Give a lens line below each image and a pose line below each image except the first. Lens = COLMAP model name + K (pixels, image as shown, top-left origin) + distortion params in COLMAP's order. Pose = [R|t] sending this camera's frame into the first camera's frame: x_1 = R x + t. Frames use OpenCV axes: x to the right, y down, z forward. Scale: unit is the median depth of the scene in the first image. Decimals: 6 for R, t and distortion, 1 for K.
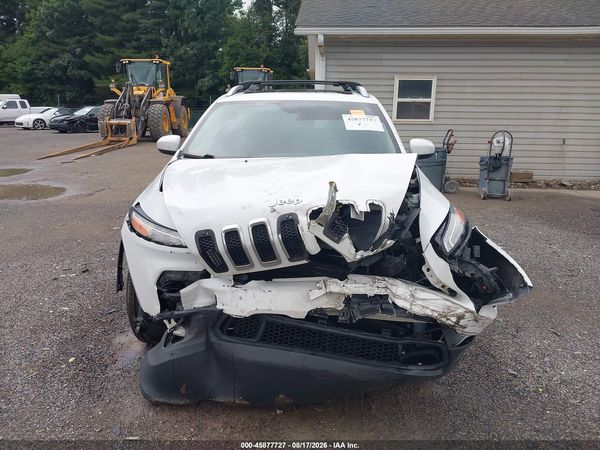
lens RADIAL K [[471.8, 0, 292.5], [0, 471.8, 230.0], [0, 0, 1]] dist [0.009082, -0.002026]
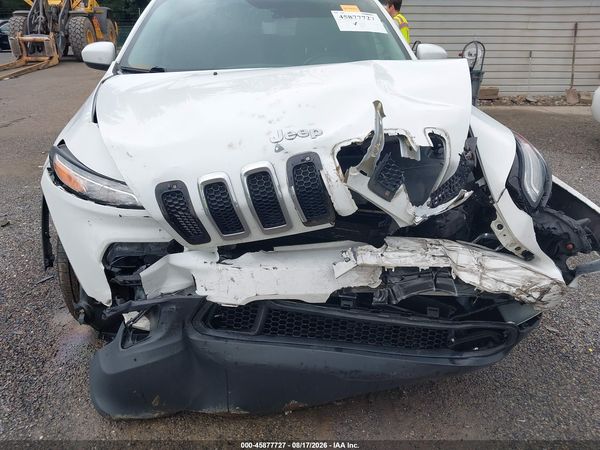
lens RADIAL K [[471.8, 0, 292.5], [0, 471.8, 230.0], [0, 0, 1]] dist [0.009082, -0.002026]
pose [[0.993350, -0.050980, 0.103236, -0.088199], [0.034016, 0.986551, 0.159877, -0.032470], [-0.109998, -0.155302, 0.981724, 0.325124]]
